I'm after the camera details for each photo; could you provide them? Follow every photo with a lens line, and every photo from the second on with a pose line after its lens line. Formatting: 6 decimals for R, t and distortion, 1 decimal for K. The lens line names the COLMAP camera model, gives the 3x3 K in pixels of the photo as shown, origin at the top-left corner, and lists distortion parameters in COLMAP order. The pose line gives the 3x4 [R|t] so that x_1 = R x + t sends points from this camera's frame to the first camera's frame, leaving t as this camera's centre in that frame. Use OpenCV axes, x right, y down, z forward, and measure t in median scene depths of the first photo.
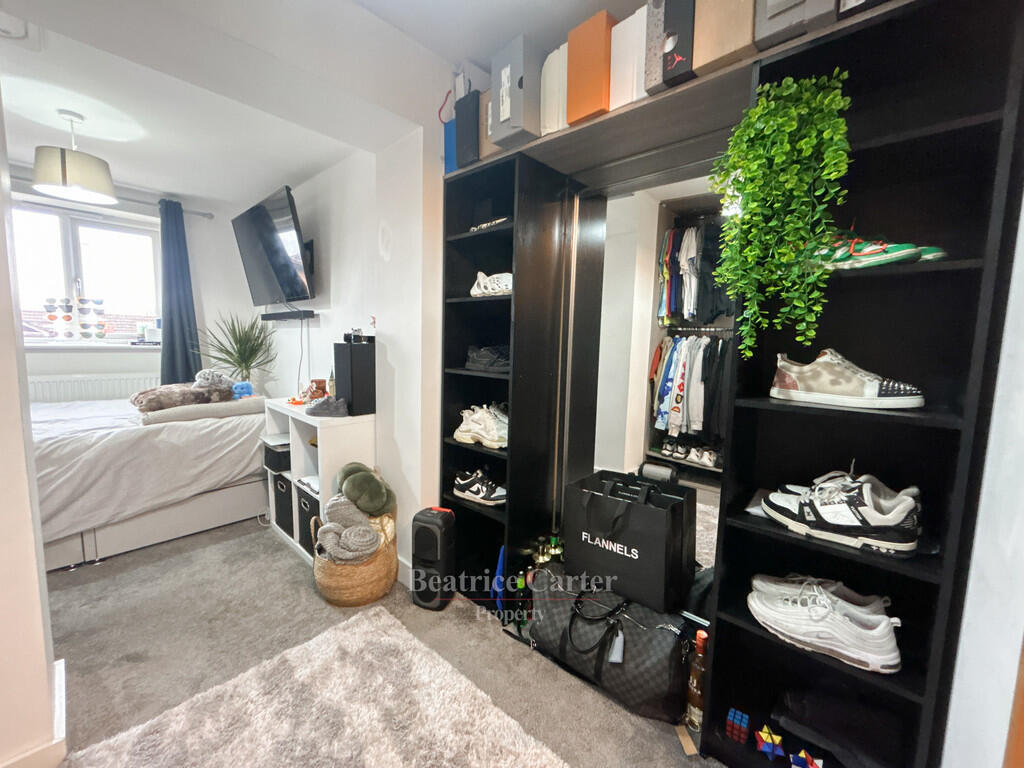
lens RADIAL K [[413.6, 0, 512.6], [0, 413.6, 382.4], [0, 0, 1]] dist [0.000736, 0.000110]
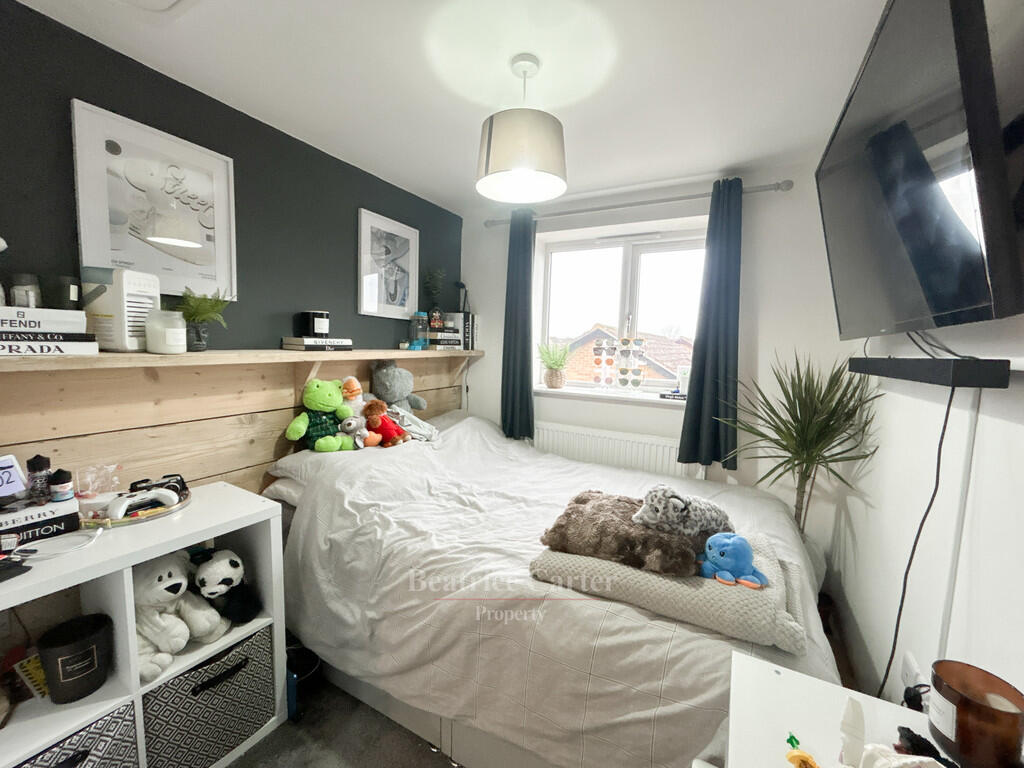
lens RADIAL K [[413.6, 0, 512.6], [0, 413.6, 382.4], [0, 0, 1]] dist [0.000736, 0.000110]
pose [[0.236025, 0.068251, -0.969347, -0.281131], [-0.126178, 0.991238, 0.039070, -0.120731], [0.963520, 0.113089, 0.242569, 0.595630]]
